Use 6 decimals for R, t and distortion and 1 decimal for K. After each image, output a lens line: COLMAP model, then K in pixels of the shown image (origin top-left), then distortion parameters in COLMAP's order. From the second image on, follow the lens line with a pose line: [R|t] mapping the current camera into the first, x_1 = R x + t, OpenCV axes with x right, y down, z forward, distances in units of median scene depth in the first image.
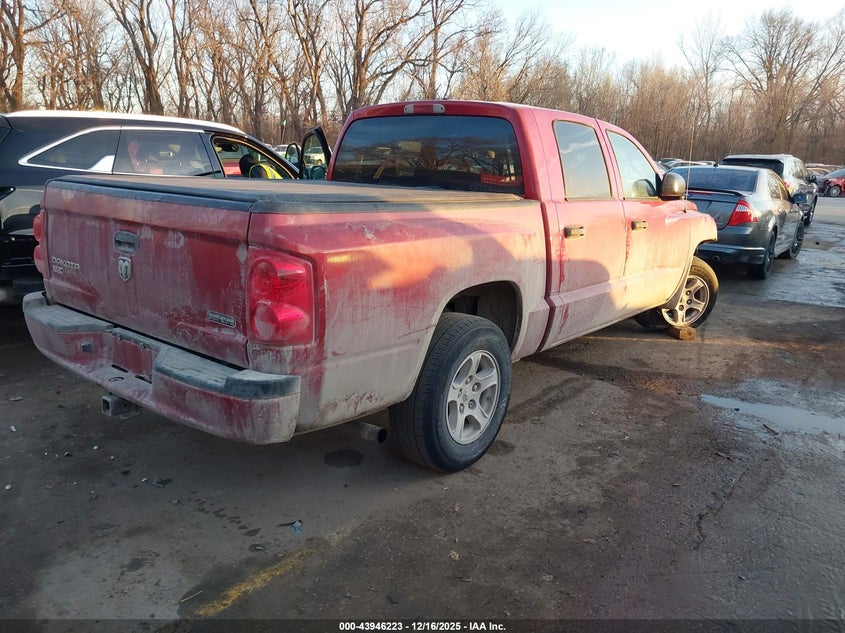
lens RADIAL K [[648.8, 0, 429.7], [0, 648.8, 313.4], [0, 0, 1]] dist [0.004373, -0.041199]
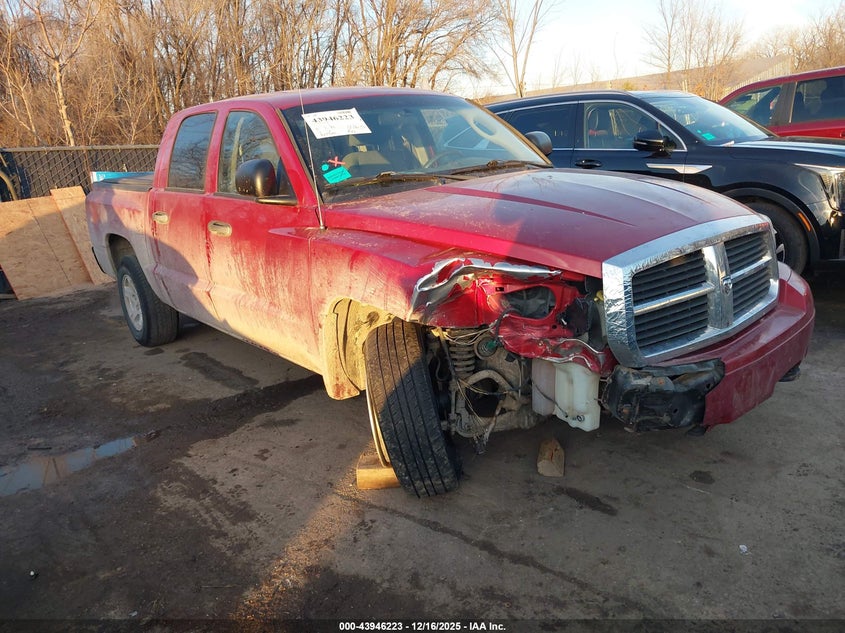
lens RADIAL K [[648.8, 0, 429.7], [0, 648.8, 313.4], [0, 0, 1]] dist [0.004373, -0.041199]
pose [[-0.201555, 0.211486, -0.956373, 0.976338], [-0.176630, 0.952557, 0.247866, -0.257019], [0.963420, 0.218883, -0.154638, 1.272277]]
